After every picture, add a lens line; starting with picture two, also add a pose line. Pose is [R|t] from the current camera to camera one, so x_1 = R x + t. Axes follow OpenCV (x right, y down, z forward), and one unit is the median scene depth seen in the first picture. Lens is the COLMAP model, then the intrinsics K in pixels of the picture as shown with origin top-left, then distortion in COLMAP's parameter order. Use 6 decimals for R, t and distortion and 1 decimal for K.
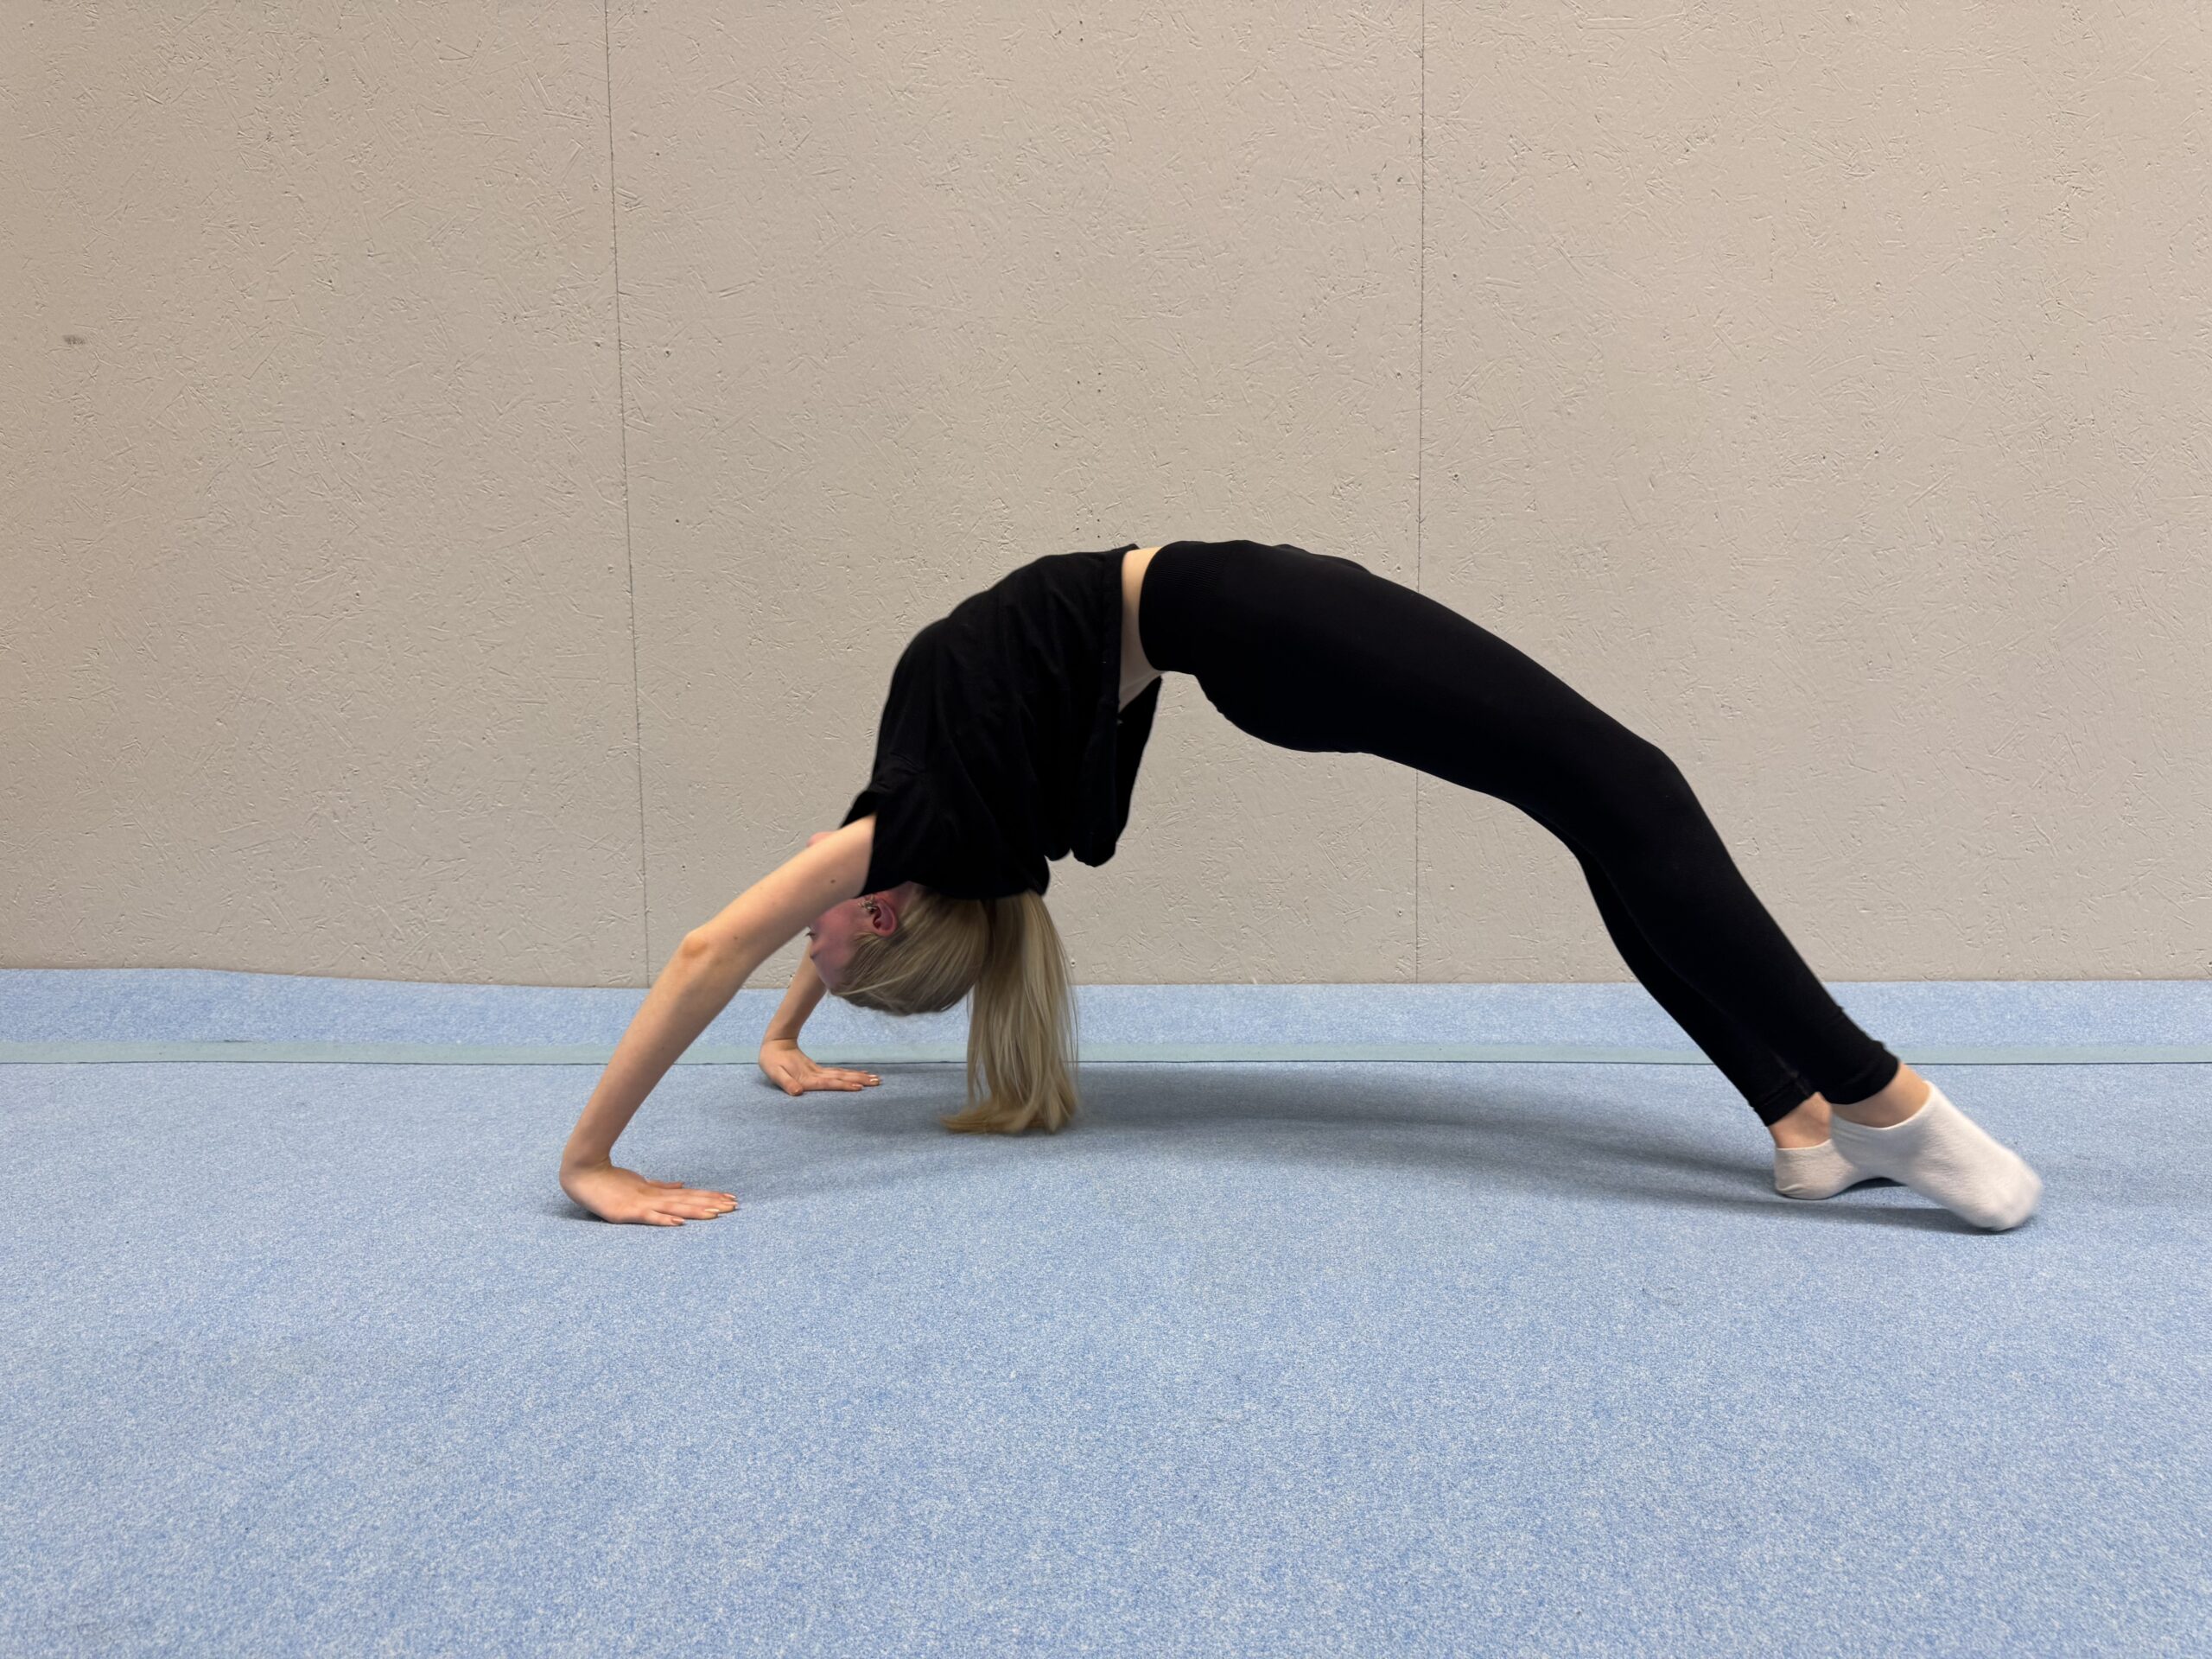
lens RADIAL K [[1541.8, 0, 1106.0], [0, 1541.8, 829.5], [0, 0, 1]] dist [0.000261, -0.005928]
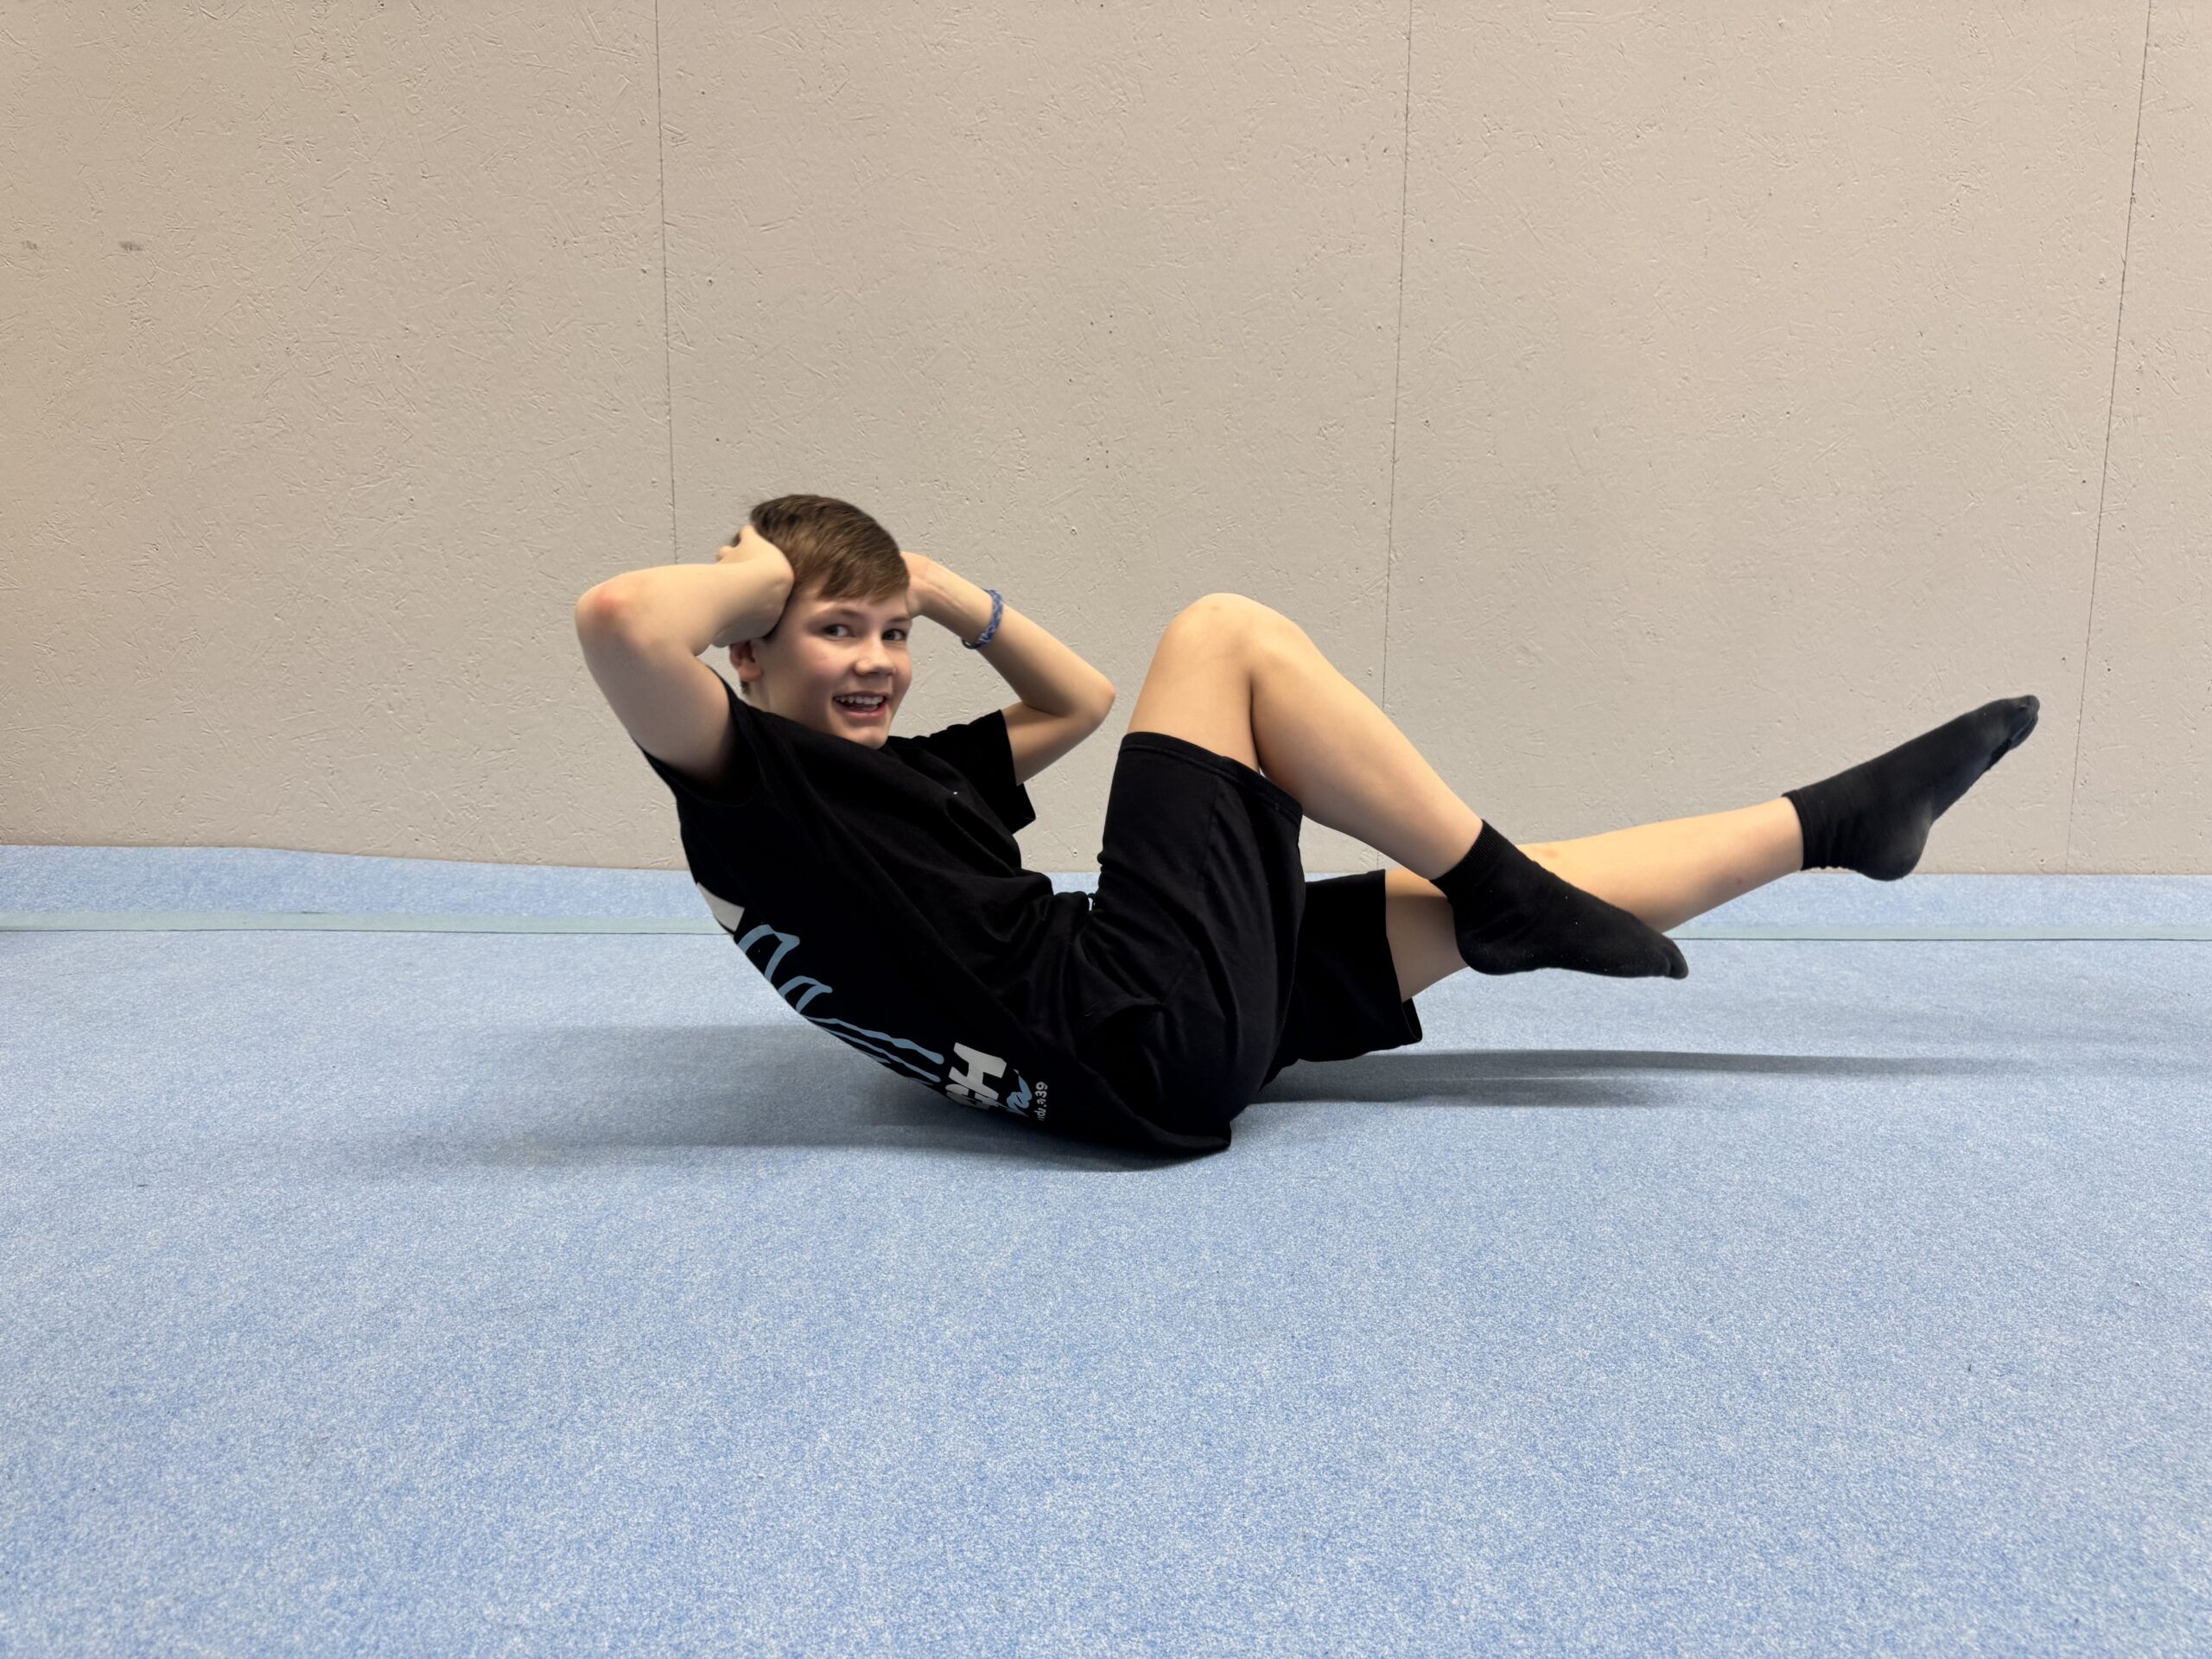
lens RADIAL K [[1536.4, 0, 1097.8], [0, 1536.4, 832.3], [0, 0, 1]] dist [0.001017, -0.007097]
pose [[0.996981, 0.011522, 0.076781, -0.100911], [-0.015870, 0.998290, 0.056262, 0.011424], [-0.076001, -0.057311, 0.995459, -0.122577]]
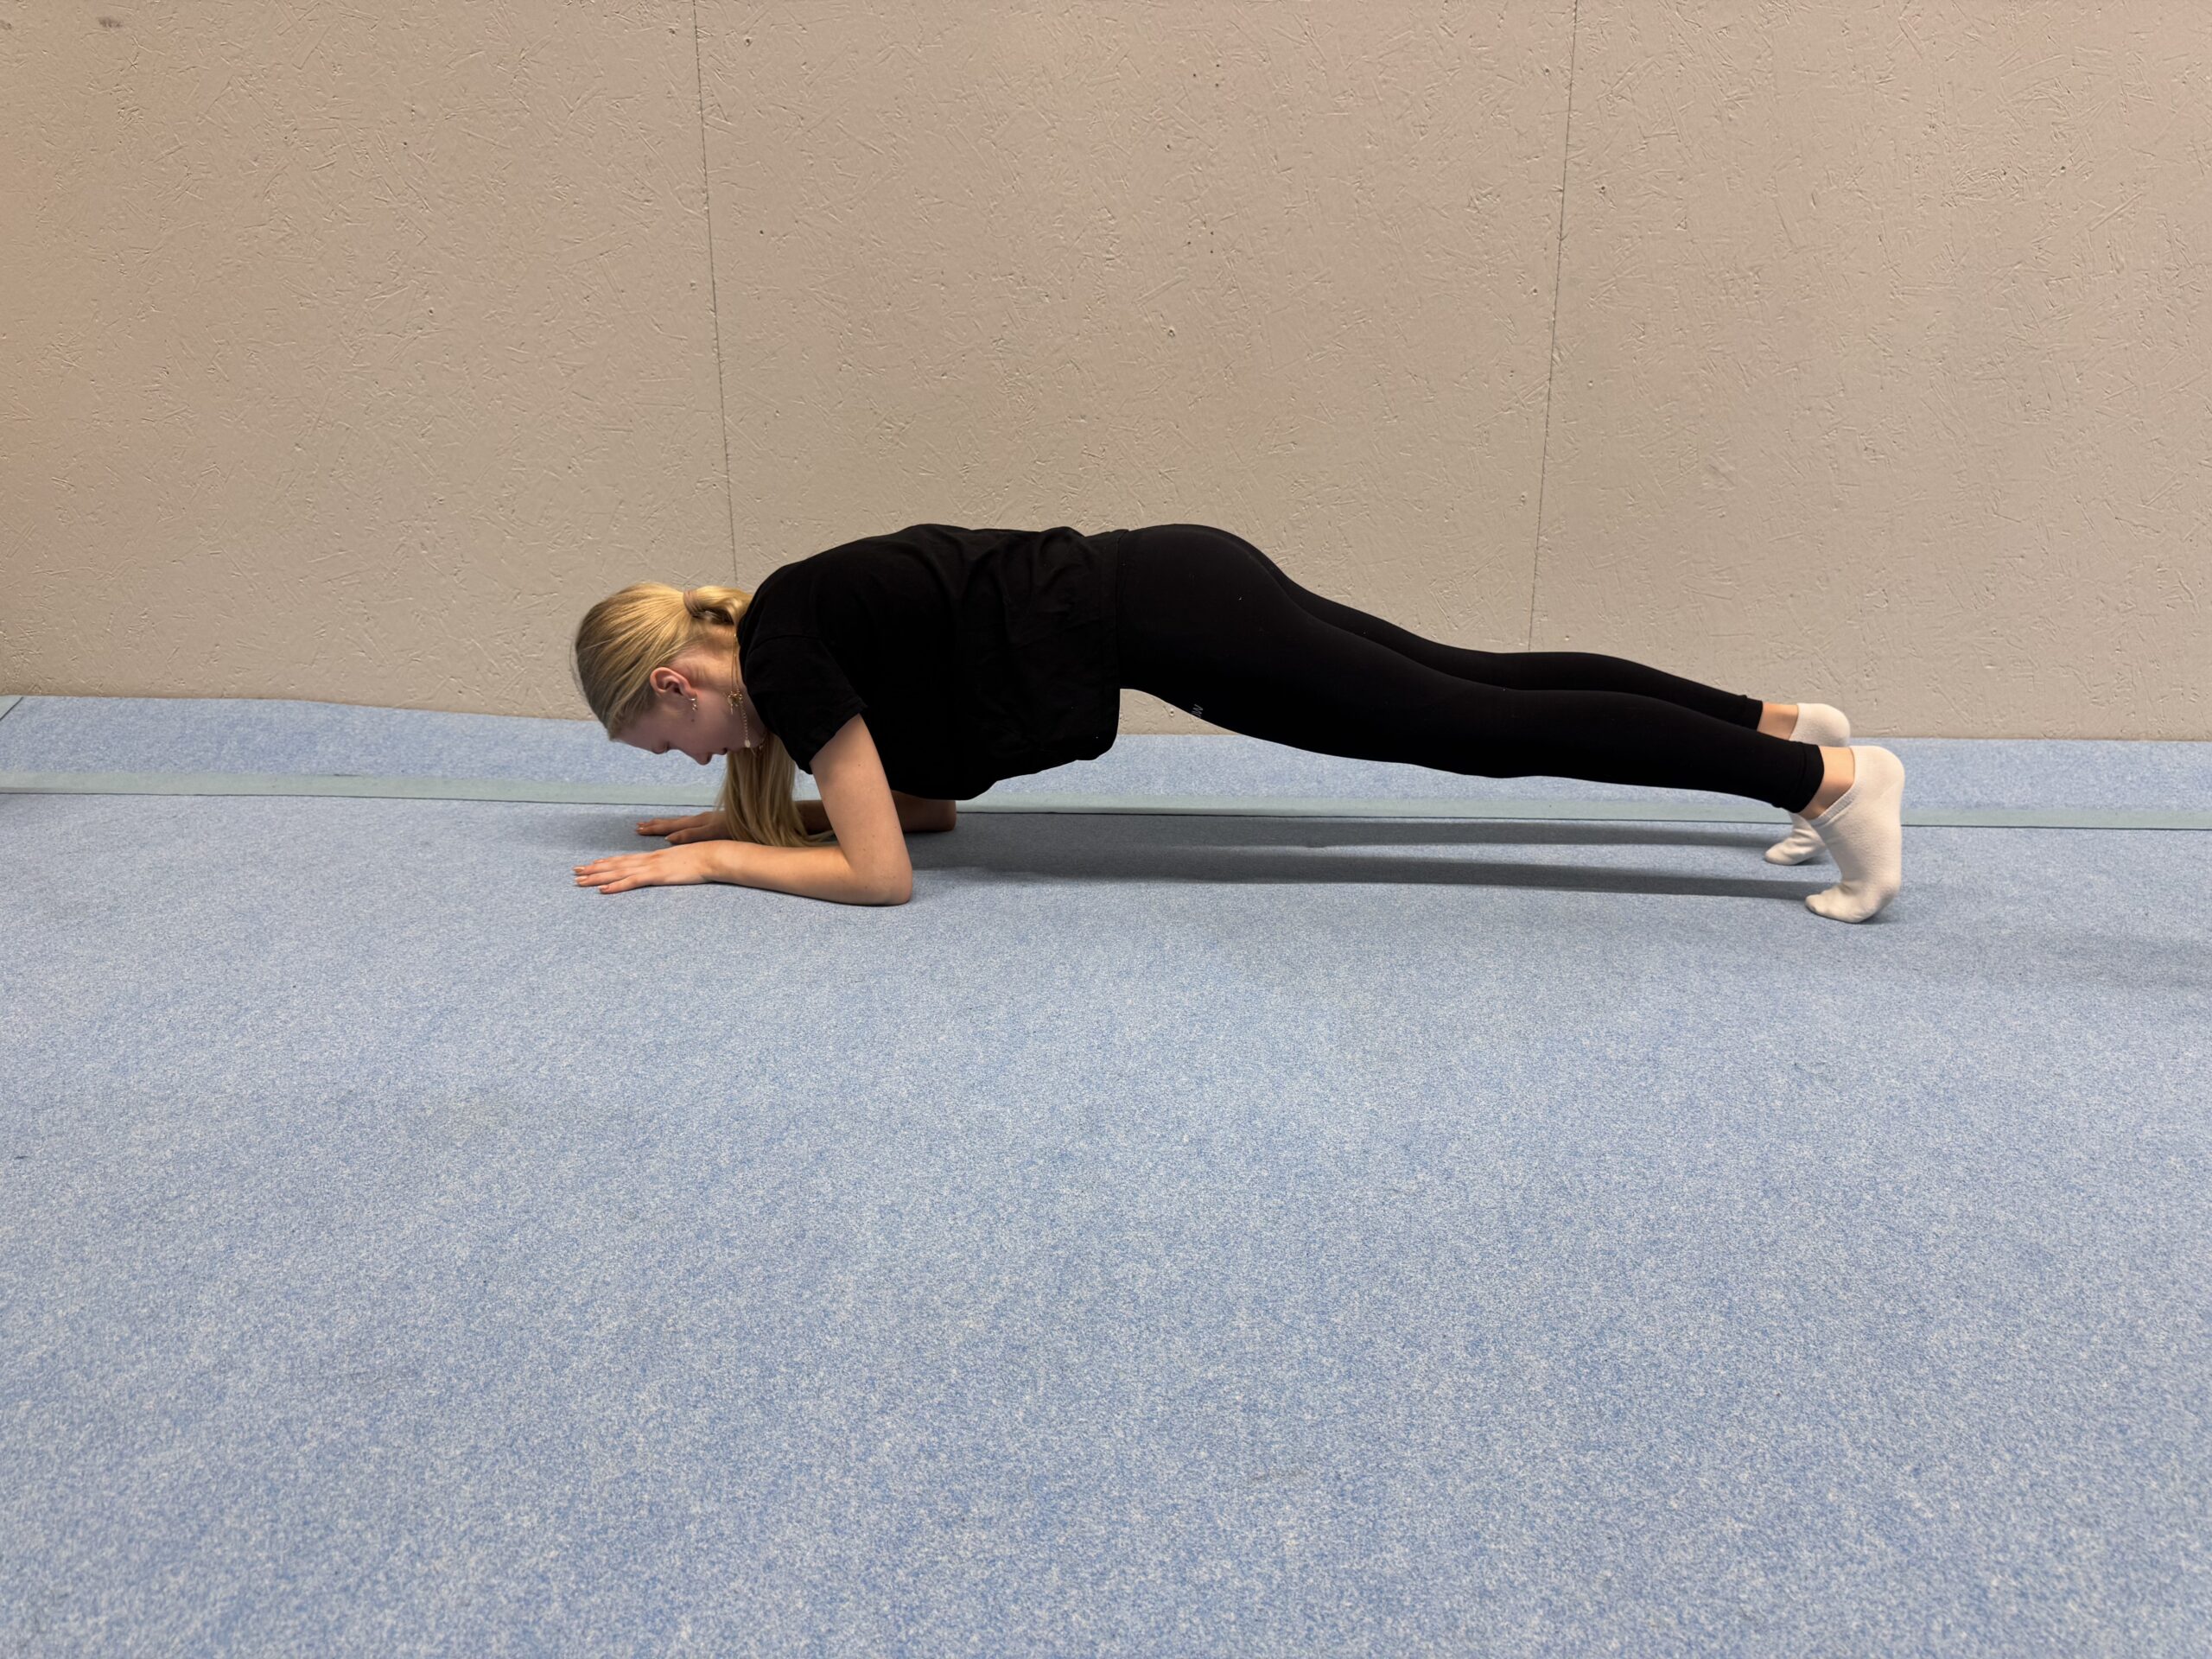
lens RADIAL K [[1541.8, 0, 1106.0], [0, 1541.8, 829.5], [0, 0, 1]] dist [0.000261, -0.005928]
pose [[0.999717, 0.015503, -0.018020, -0.050940], [-0.011909, 0.982712, 0.184757, -0.020678], [0.020573, -0.184490, 0.982619, 0.013421]]
